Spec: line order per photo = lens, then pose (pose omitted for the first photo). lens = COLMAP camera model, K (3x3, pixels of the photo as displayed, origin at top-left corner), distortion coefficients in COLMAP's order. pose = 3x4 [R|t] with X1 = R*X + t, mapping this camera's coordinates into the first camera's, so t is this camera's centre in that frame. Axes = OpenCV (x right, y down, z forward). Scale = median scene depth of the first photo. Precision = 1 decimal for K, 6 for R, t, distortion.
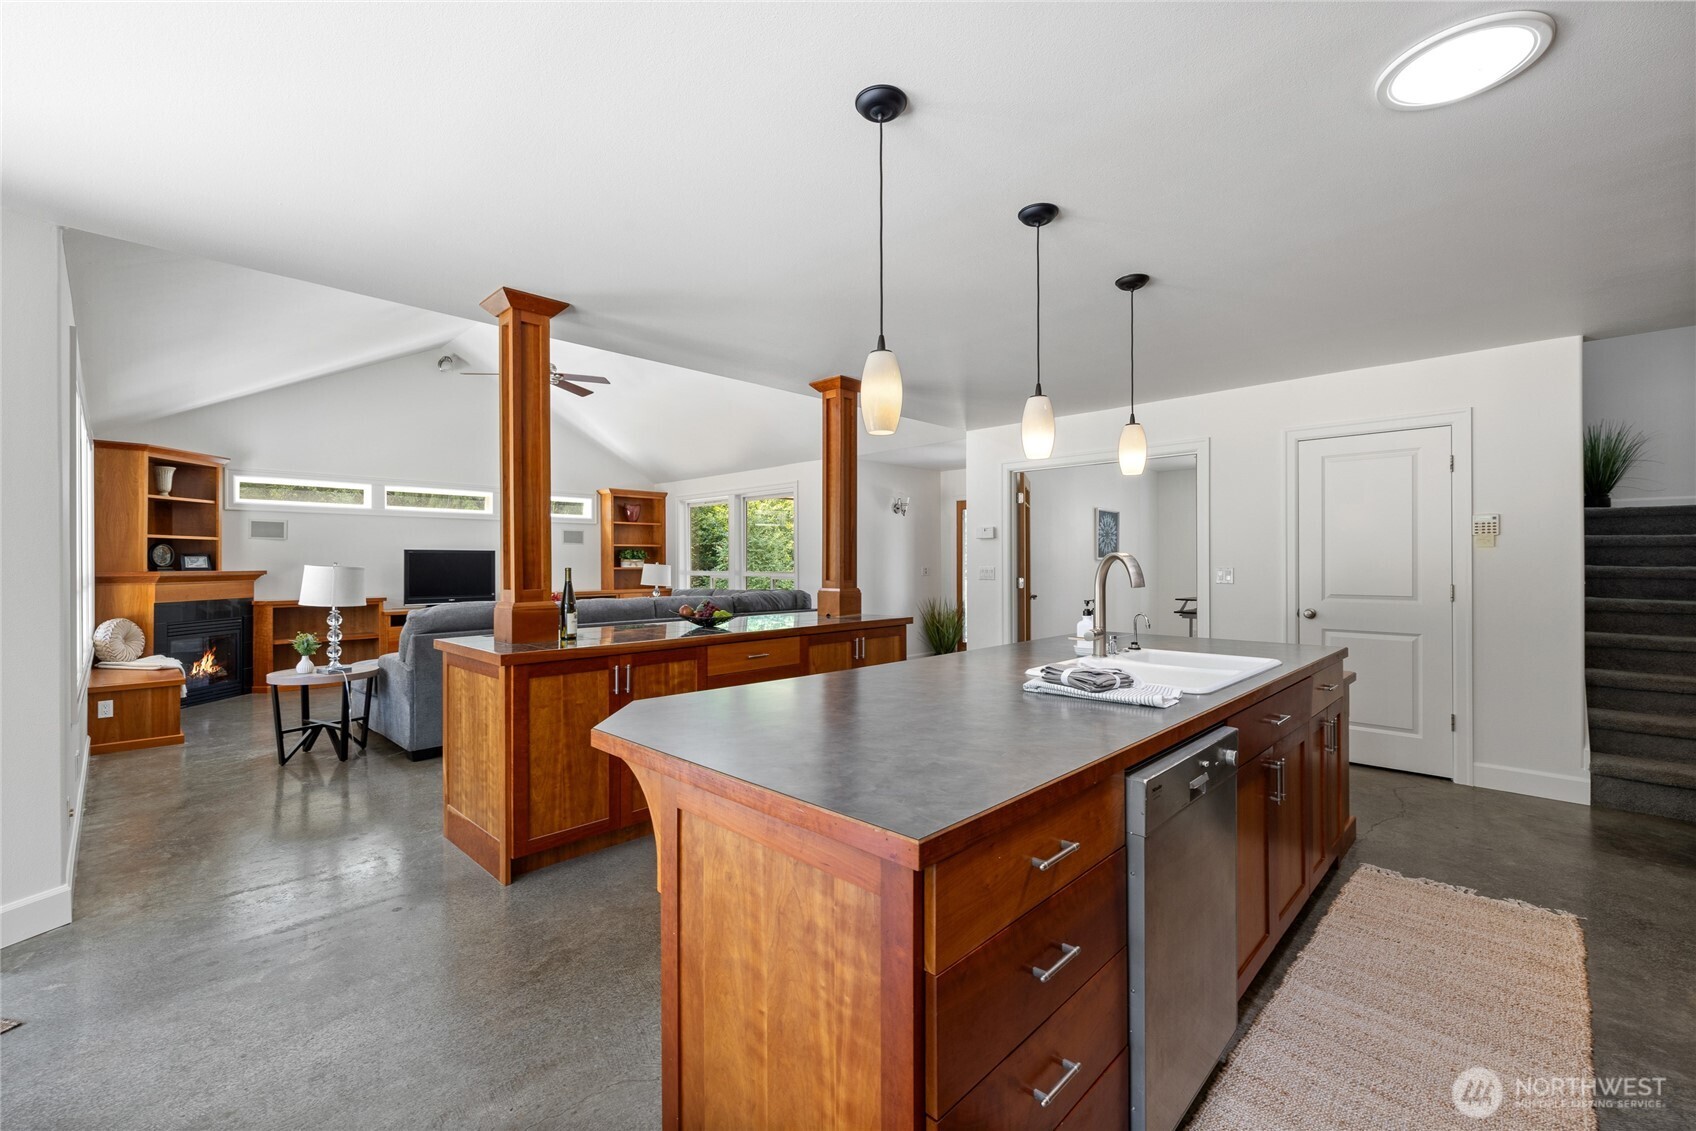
lens RADIAL K [[715.6, 0, 848.0], [0, 715.6, 554.6], [0, 0, 1]] dist [0.001640, 0.000190]
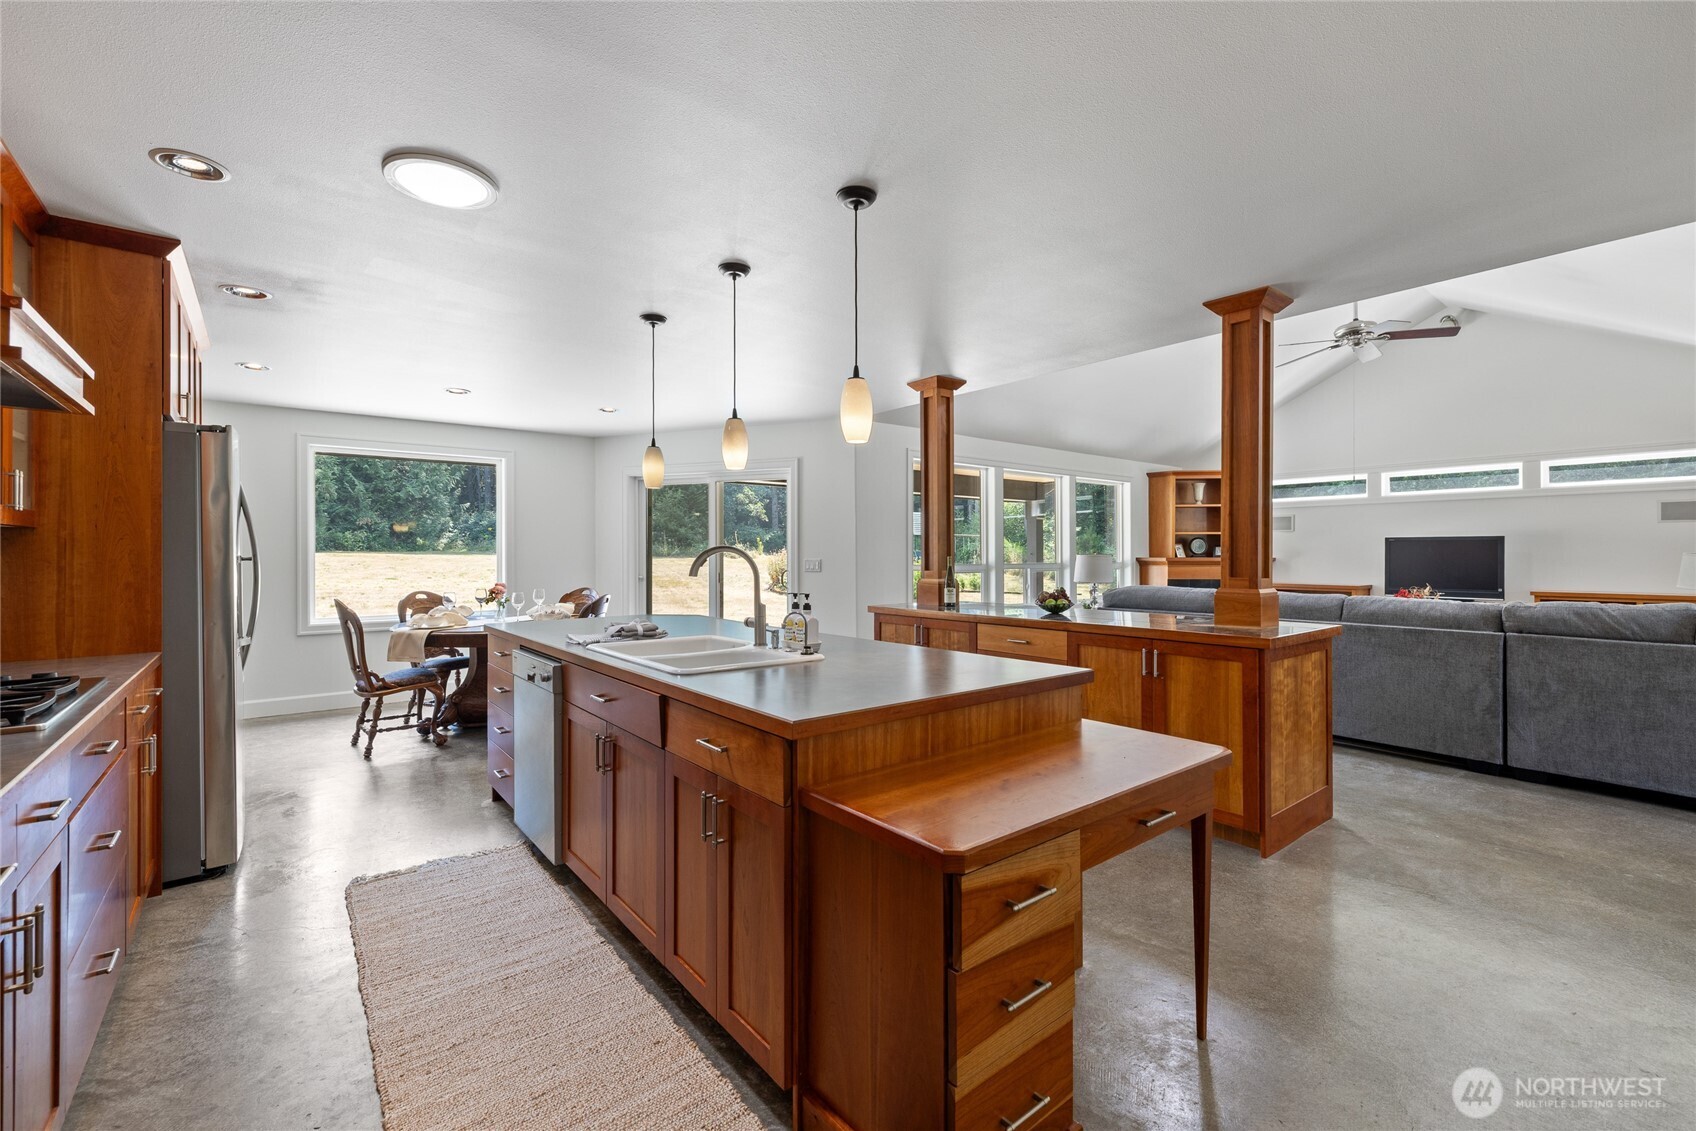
lens RADIAL K [[715.6, 0, 848.0], [0, 715.6, 554.6], [0, 0, 1]] dist [0.001640, 0.000190]
pose [[-0.121406, 0.005044, -0.992590, 0.421706], [0.013848, 0.999898, 0.003387, 0.002469], [0.992506, -0.013334, -0.121464, 0.387883]]
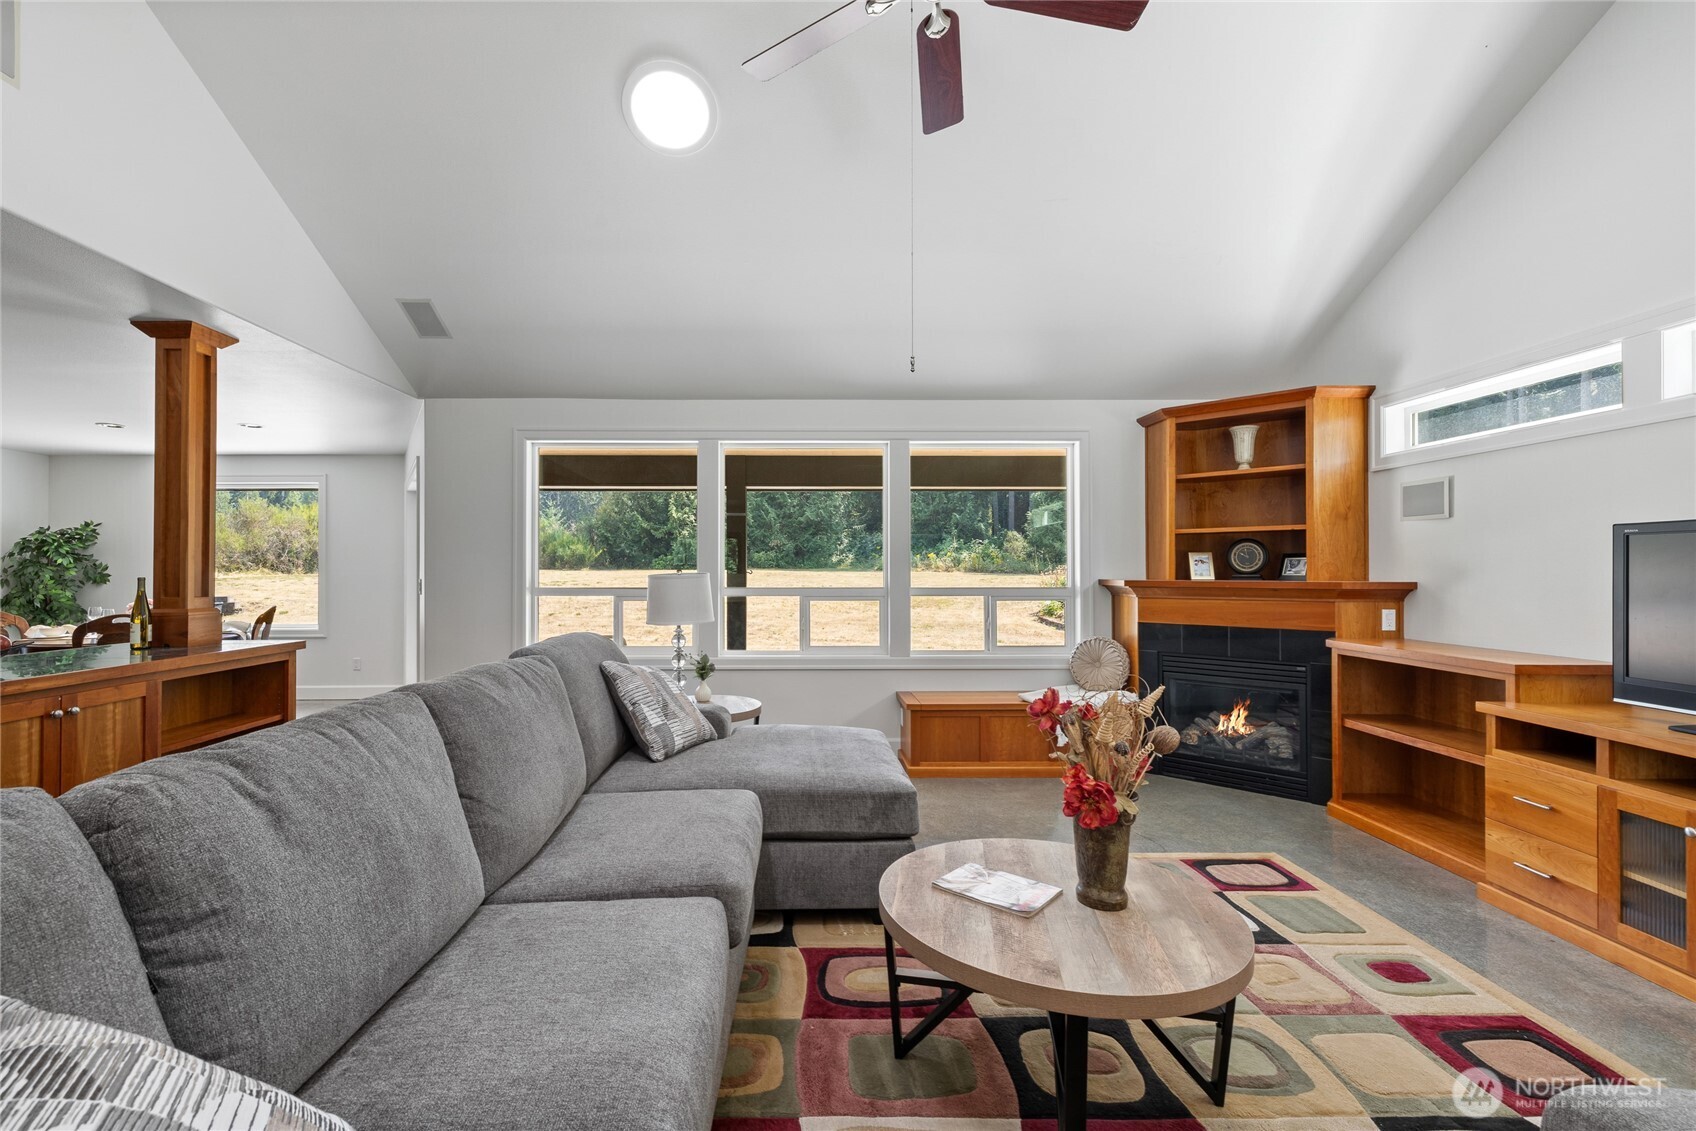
lens RADIAL K [[736.1, 0, 803.1], [0, 736.1, 563.3], [0, 0, 1]] dist [0.002413, 0.000445]
pose [[-0.711562, -0.002557, -0.702619, -0.130716], [0.012641, 0.999785, -0.016440, 0.010702], [0.702510, -0.020580, -0.711376, 0.960146]]
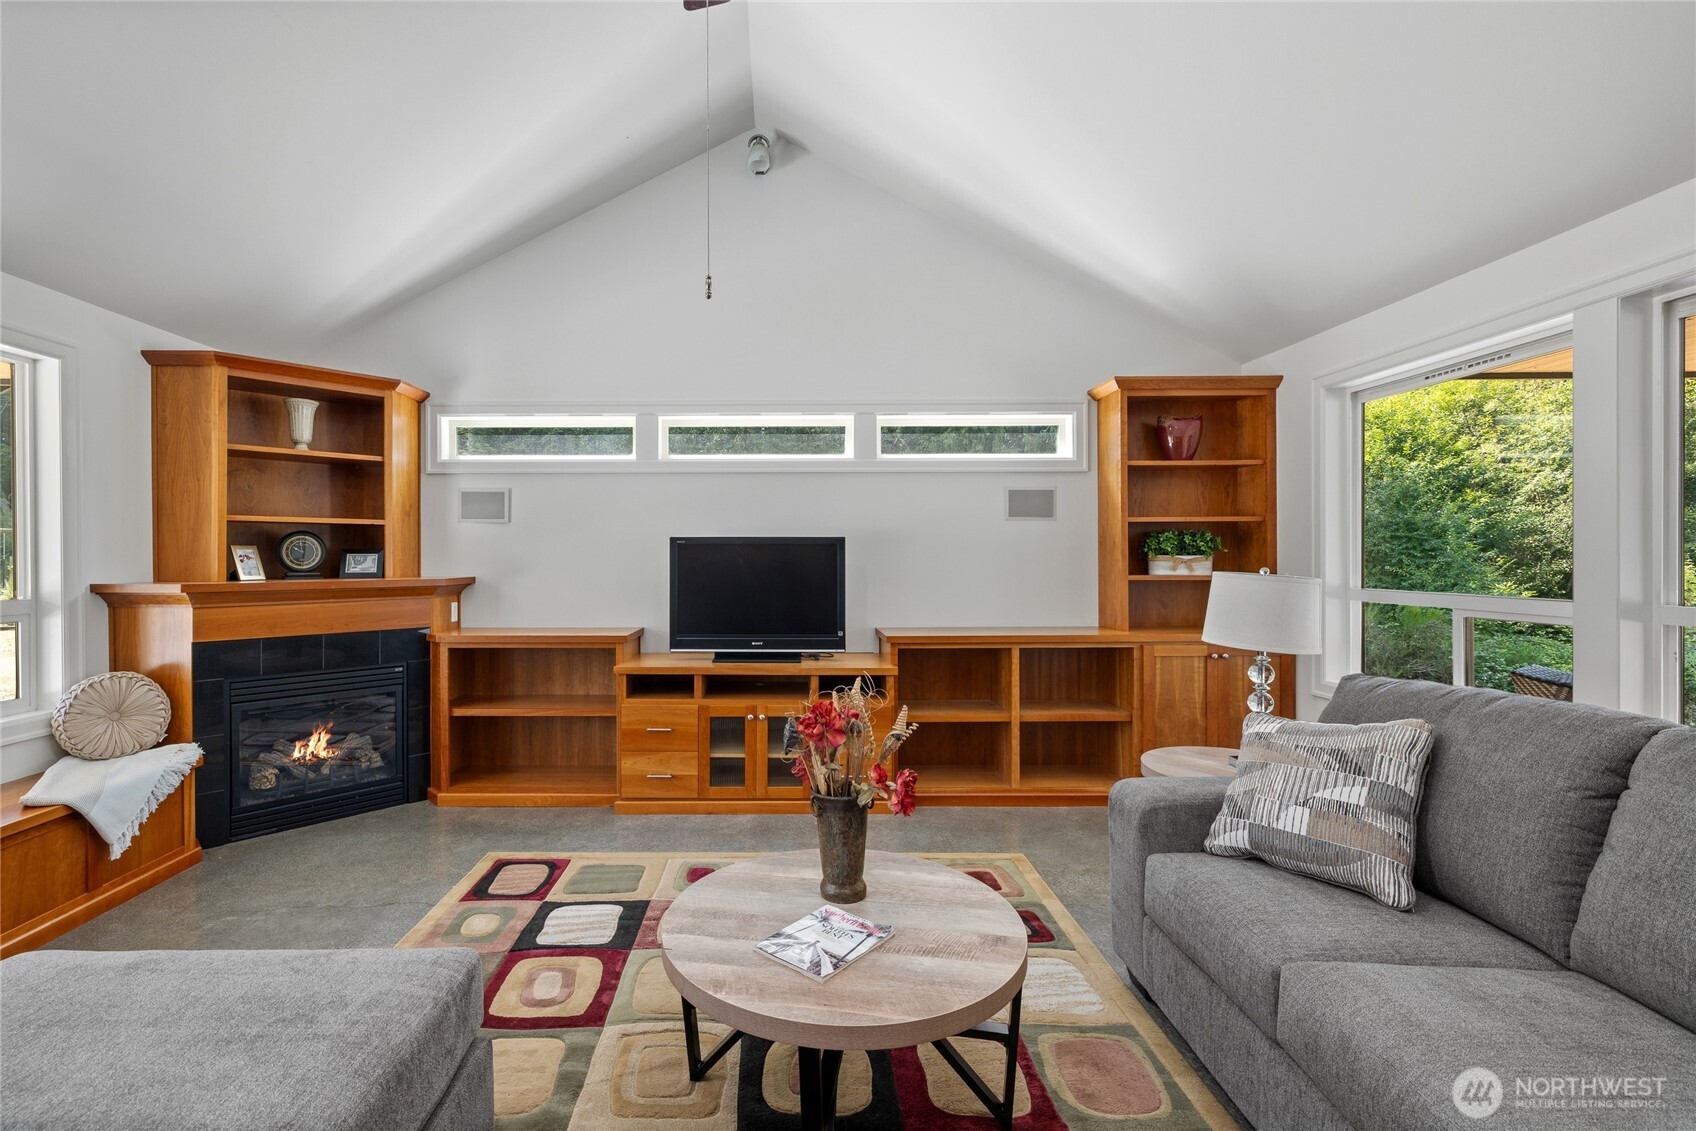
lens RADIAL K [[737.4, 0, 785.7], [0, 737.4, 557.4], [0, 0, 1]] dist [-0.002244, -0.000210]
pose [[0.695164, 0.003513, -0.718842, -0.197028], [0.009054, 0.999866, 0.013642, 0.000643], [0.718794, -0.015992, 0.695039, 0.690845]]
